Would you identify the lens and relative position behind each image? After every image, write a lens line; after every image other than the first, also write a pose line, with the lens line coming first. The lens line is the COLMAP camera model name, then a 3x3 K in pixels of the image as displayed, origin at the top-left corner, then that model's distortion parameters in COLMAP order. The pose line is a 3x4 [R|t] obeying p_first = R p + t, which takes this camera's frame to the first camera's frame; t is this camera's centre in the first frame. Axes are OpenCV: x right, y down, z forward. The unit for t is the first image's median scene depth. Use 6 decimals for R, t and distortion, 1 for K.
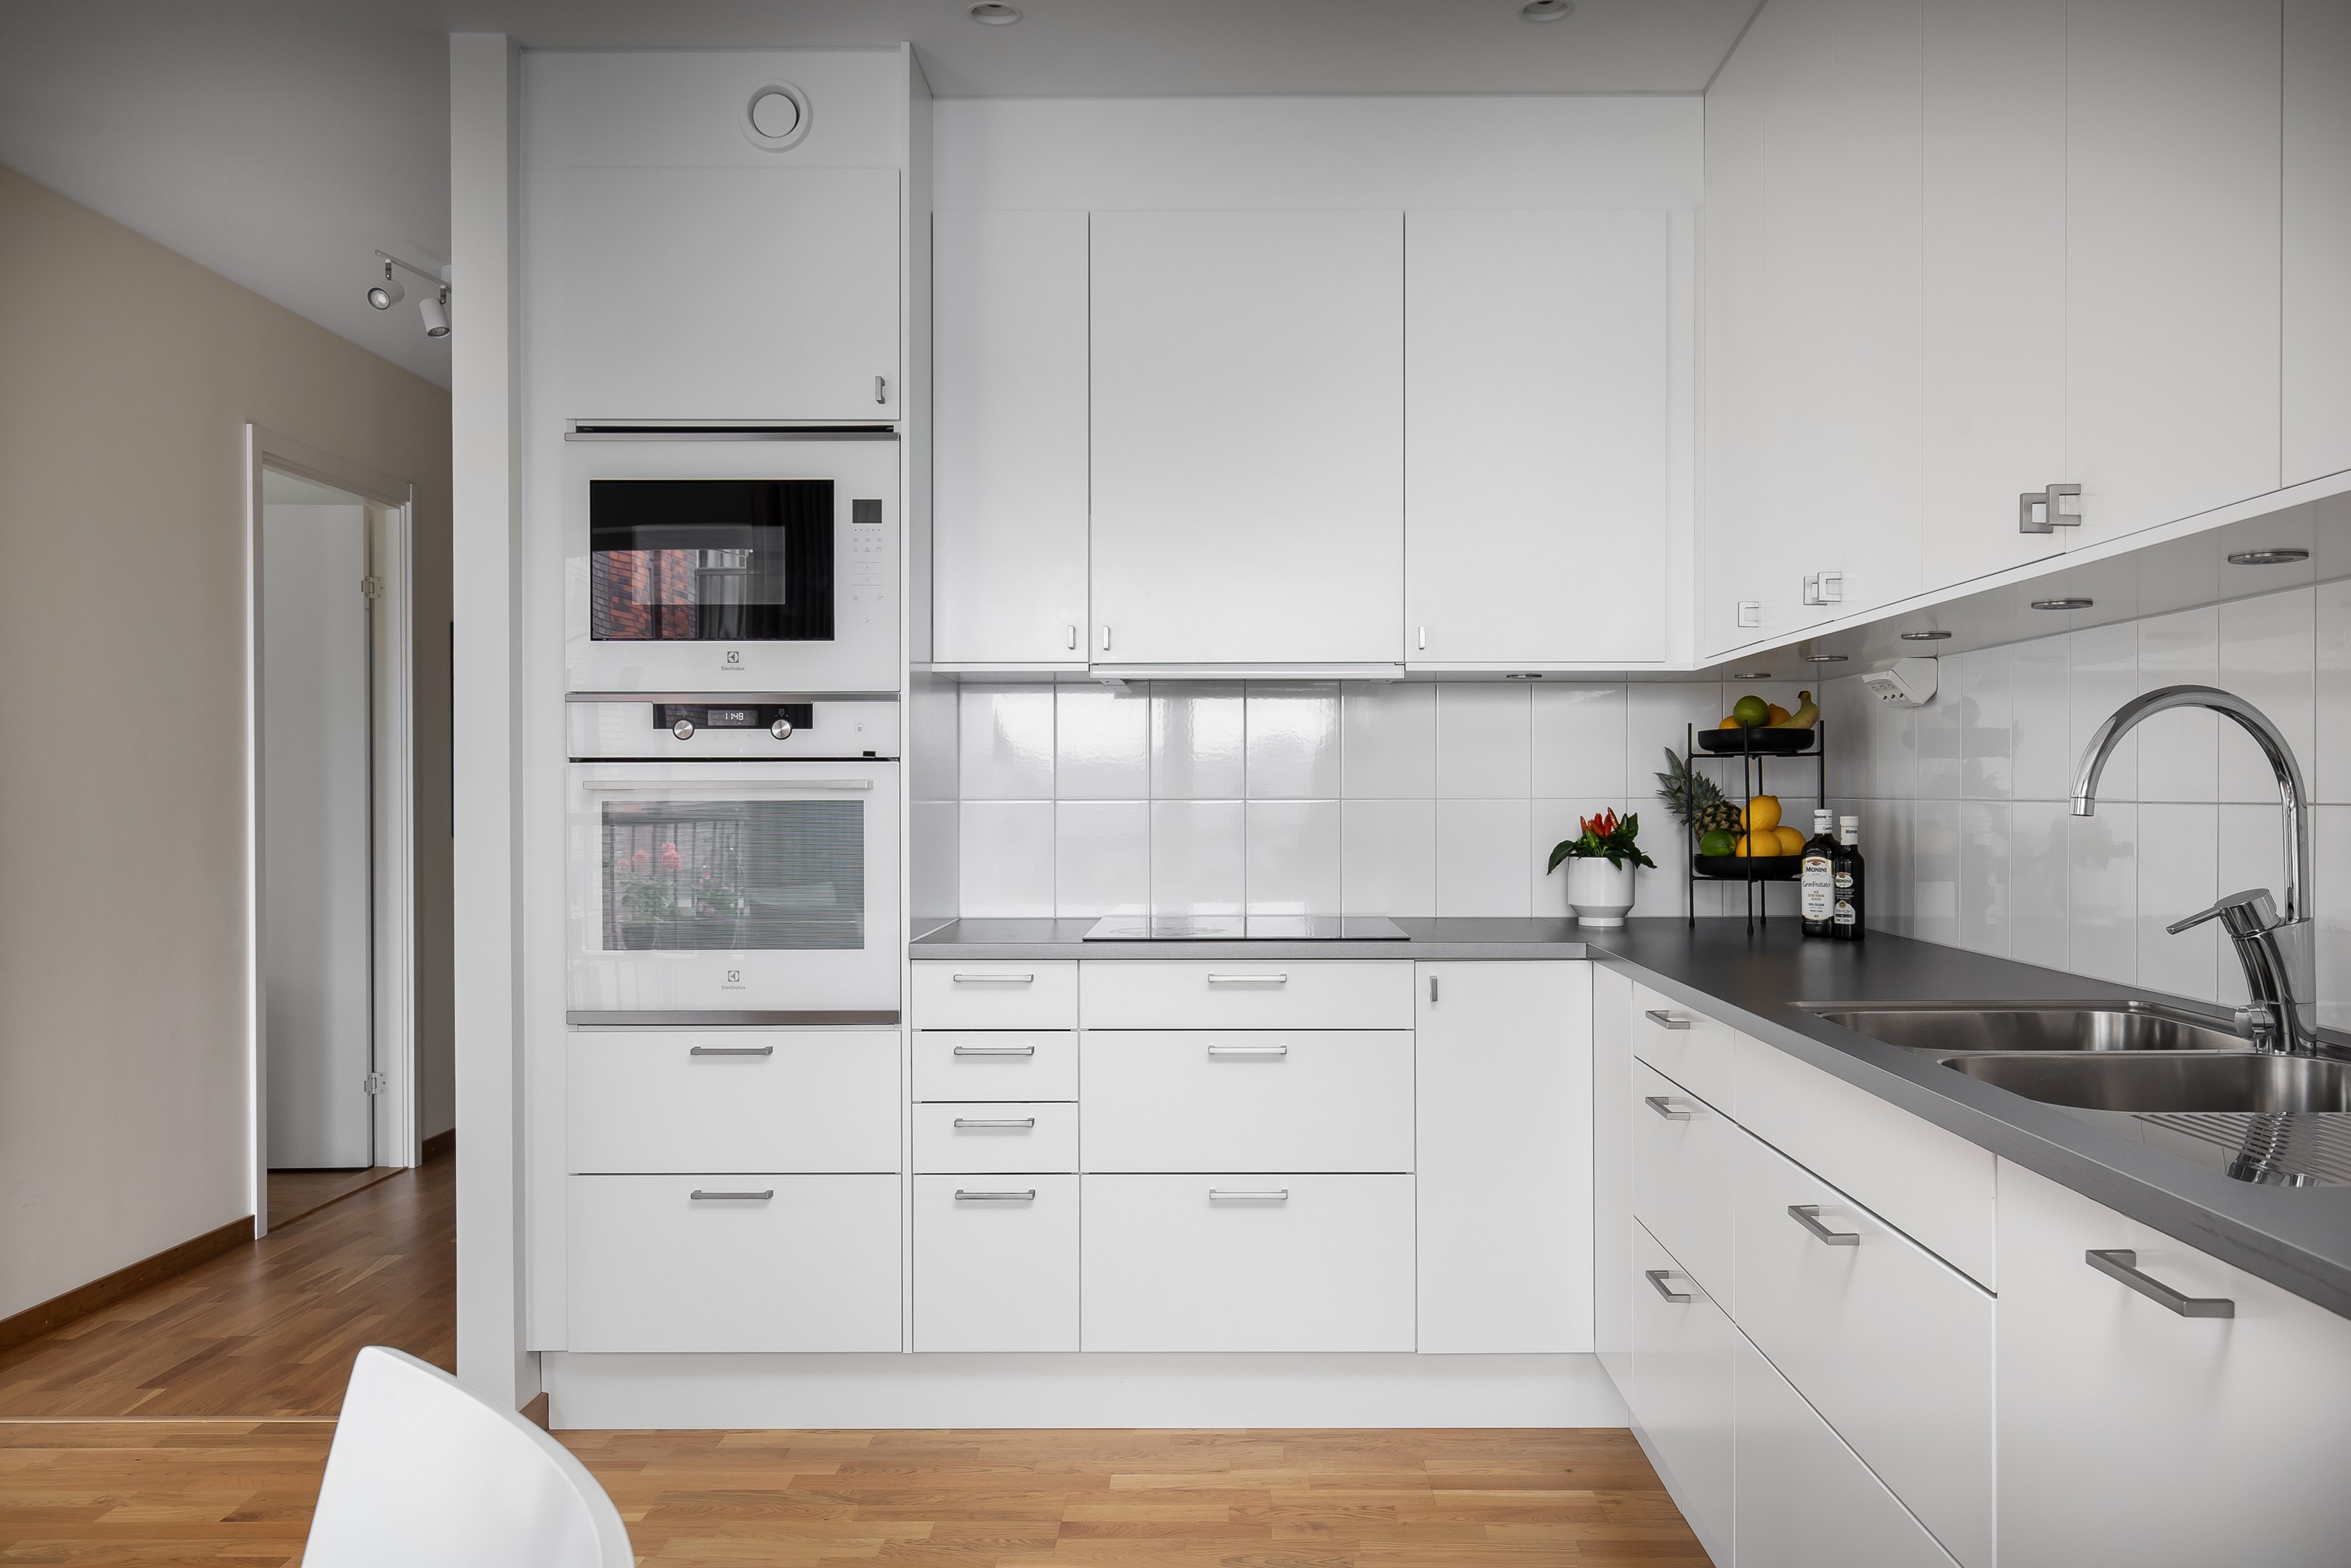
lens RADIAL K [[1852.6, 0, 1177.1], [0, 1852.6, 787.5], [0, 0, 1]] dist [0.012531, 0.001108]
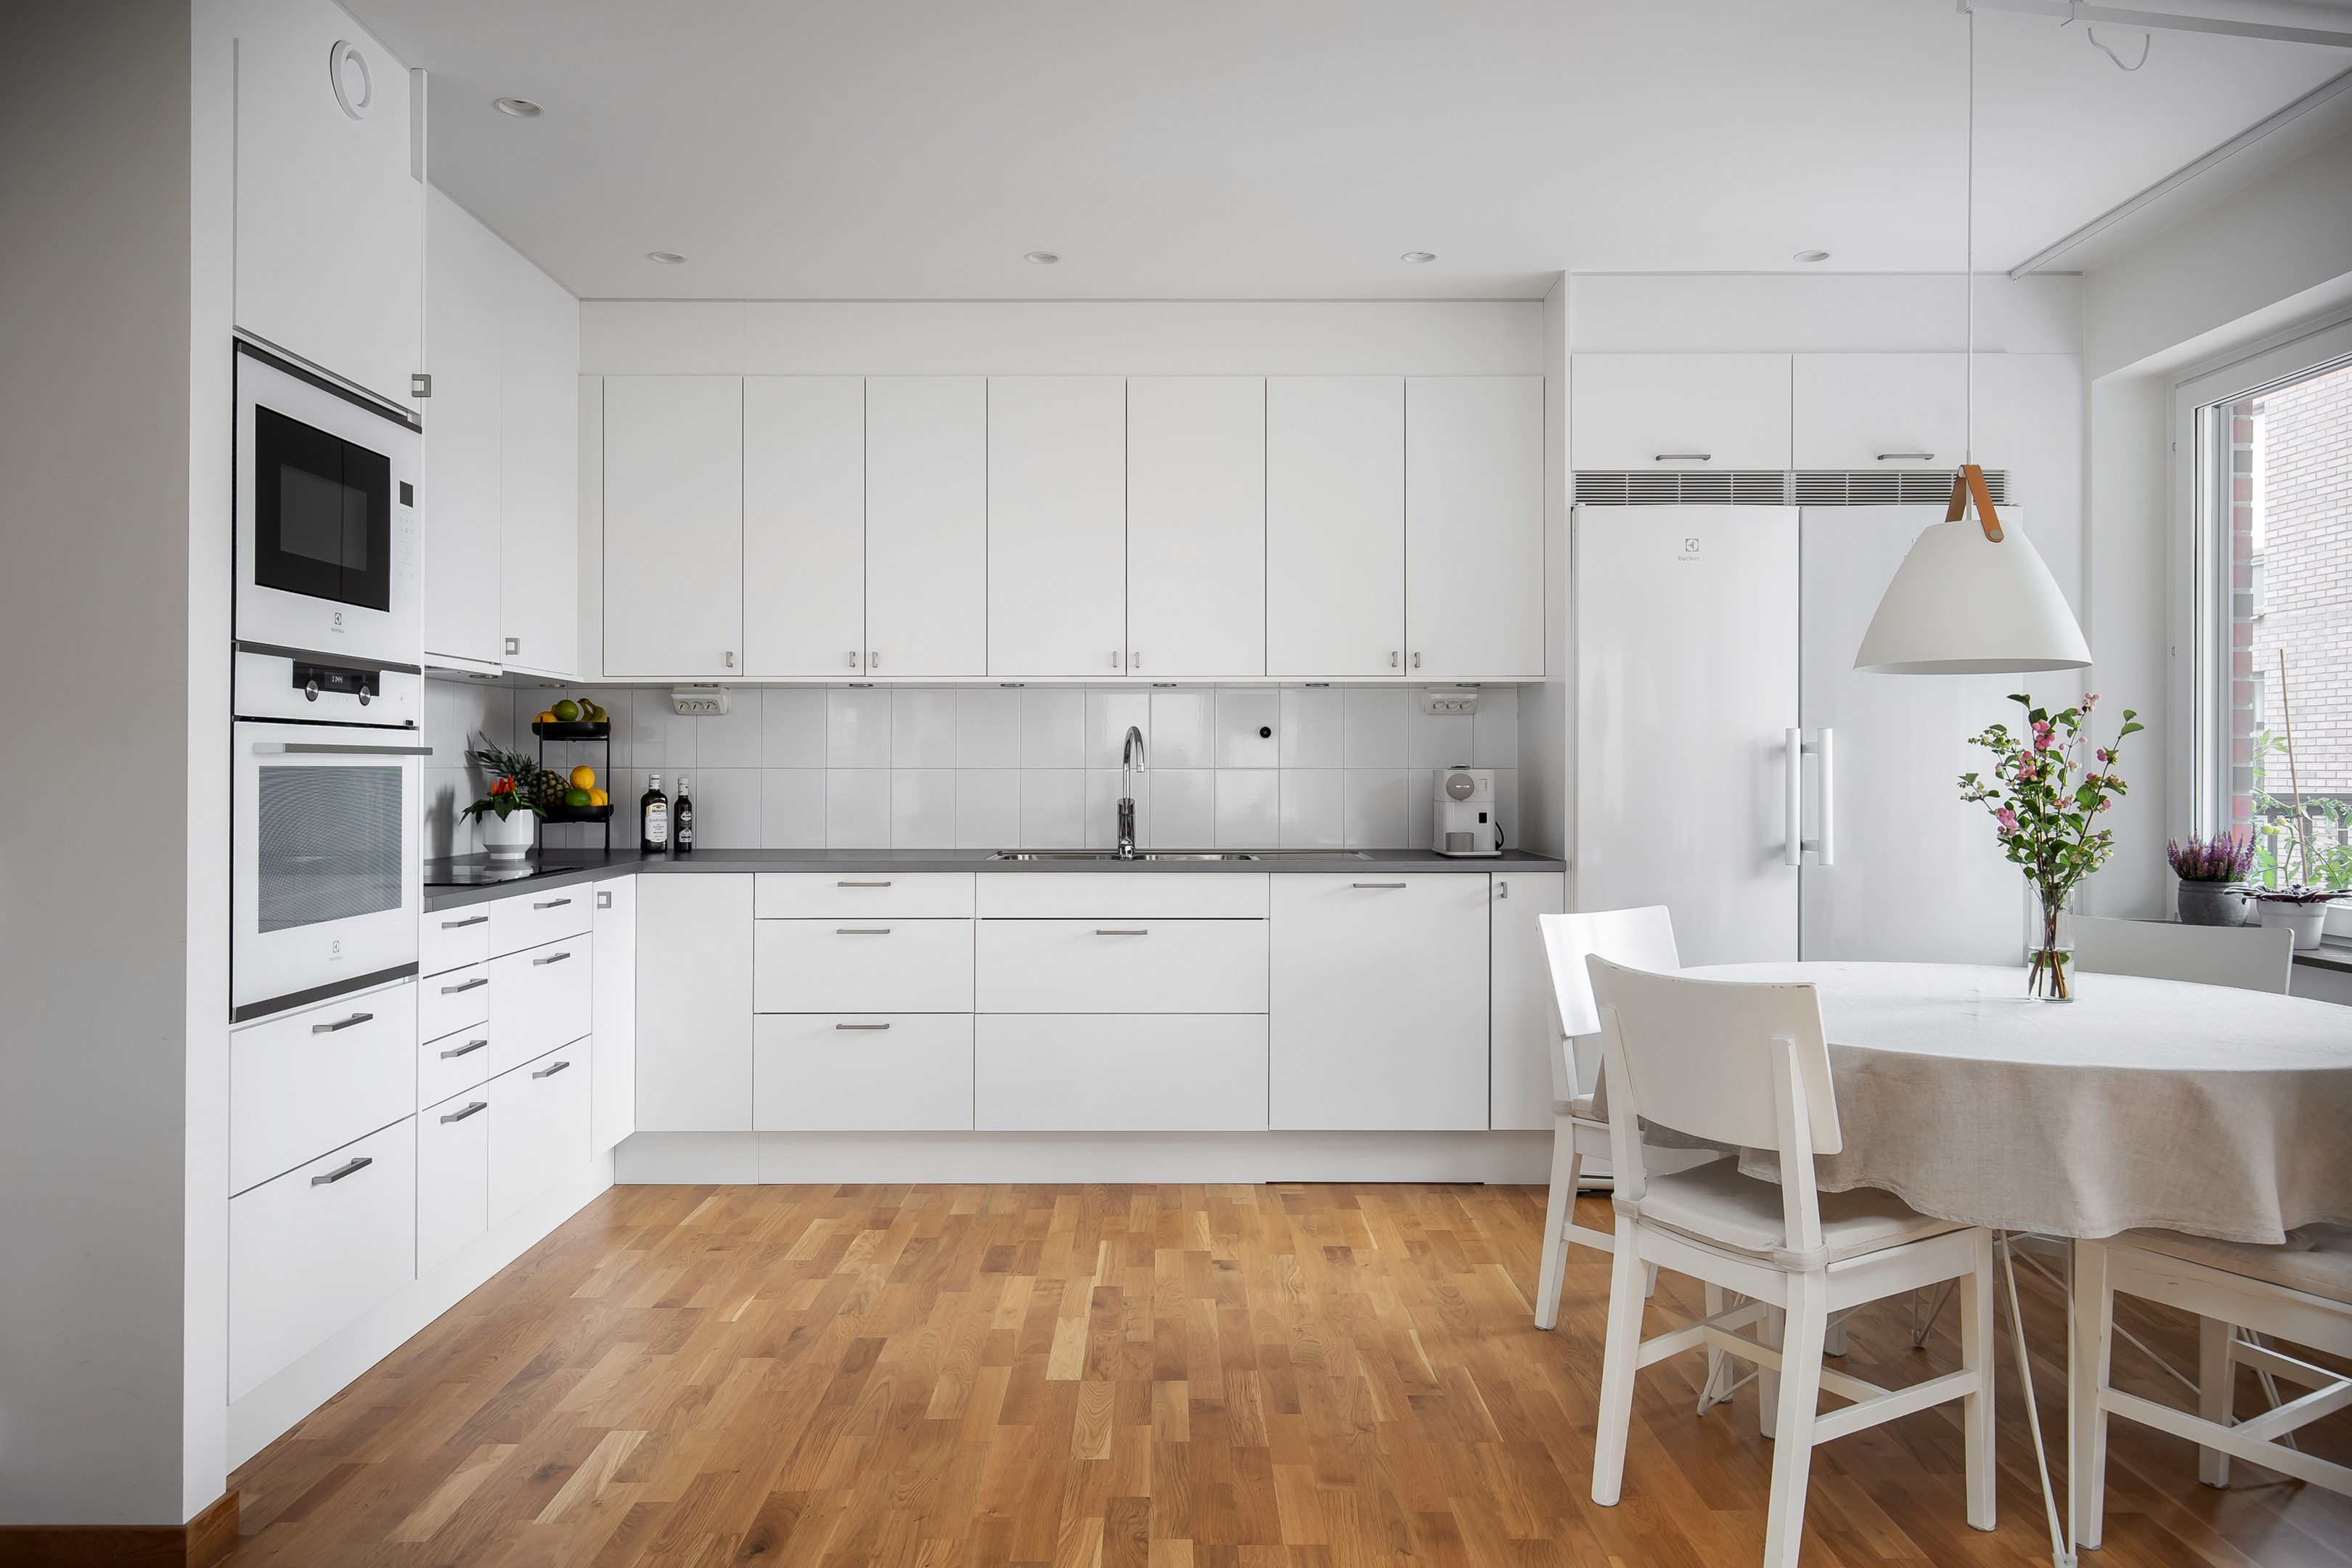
lens RADIAL K [[1594.0, 0, 1173.2], [0, 1594.0, 776.1], [0, 0, 1]] dist [0.007107, 0.003568]
pose [[-0.006290, -0.003556, 0.999974, -1.081187], [0.009557, 0.999948, 0.003616, 0.013608], [-0.999935, 0.009580, -0.006256, 0.566645]]
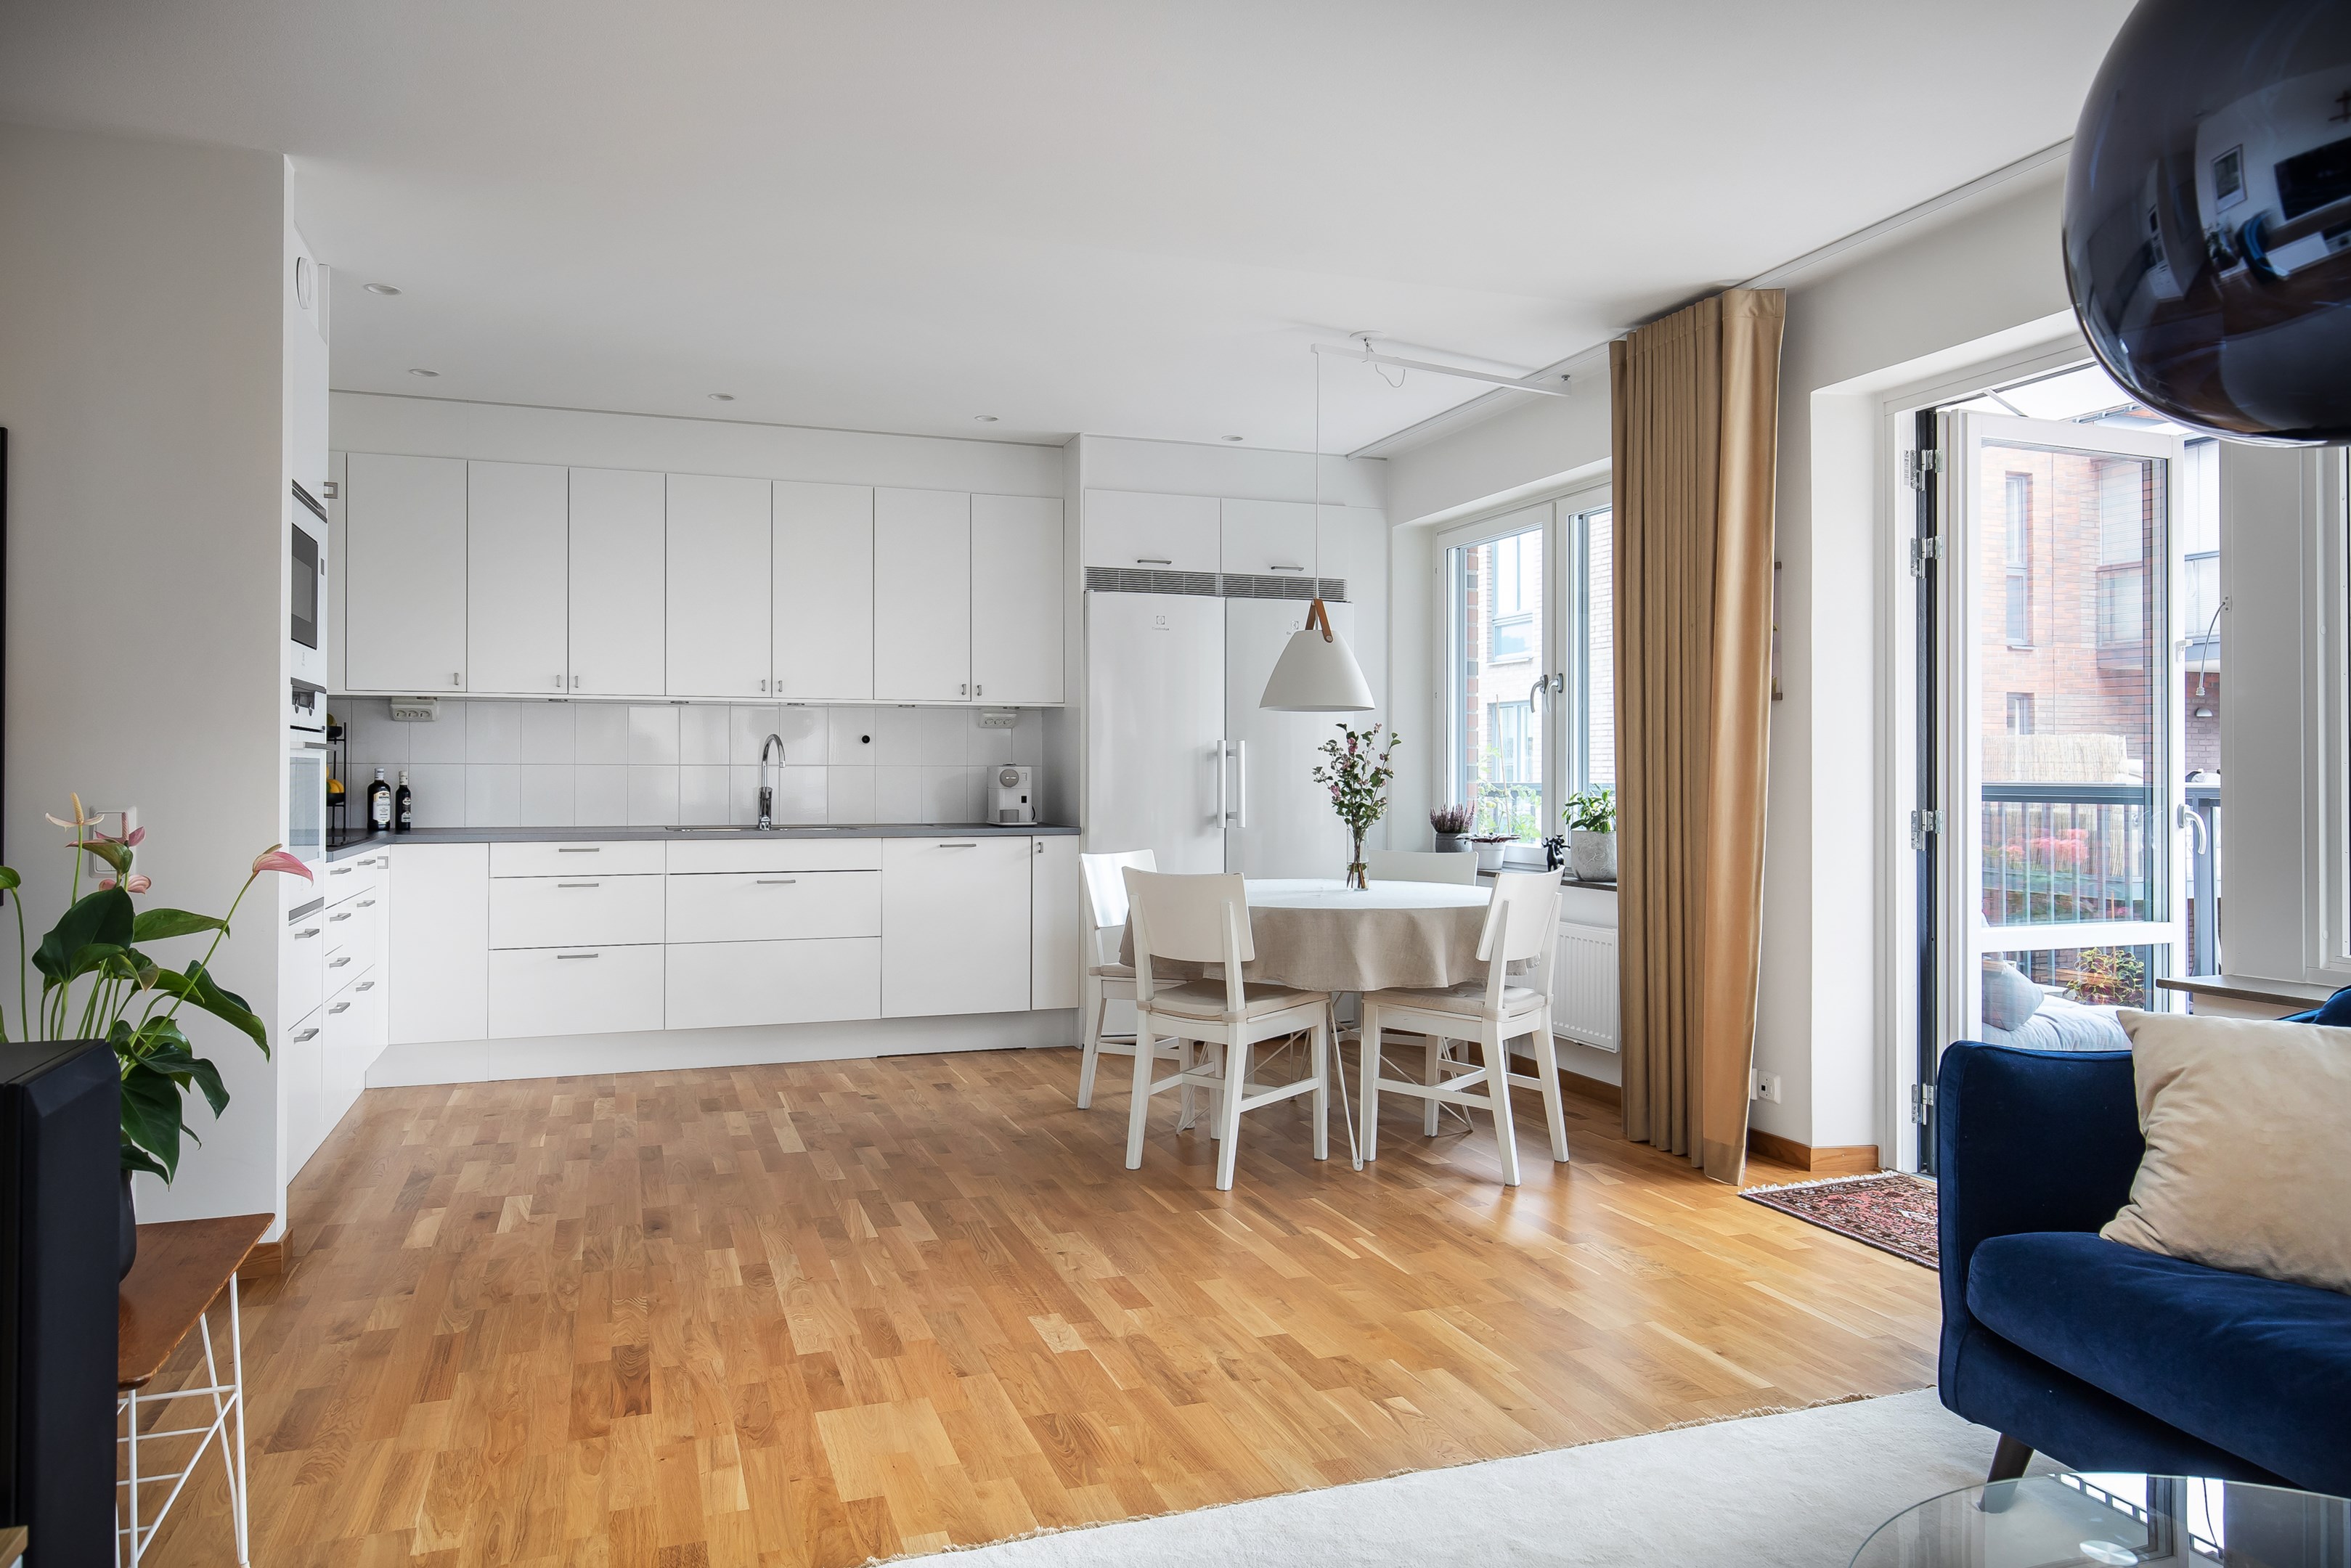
lens RADIAL K [[1489.5, 0, 1176.7], [0, 1489.5, 778.5], [0, 0, 1]] dist [0.006165, 0.001089]
pose [[-0.351843, -0.002532, 0.936056, -1.539672], [0.007562, 0.999956, 0.005547, 0.022022], [-0.936029, 0.009030, -0.351808, 0.774761]]
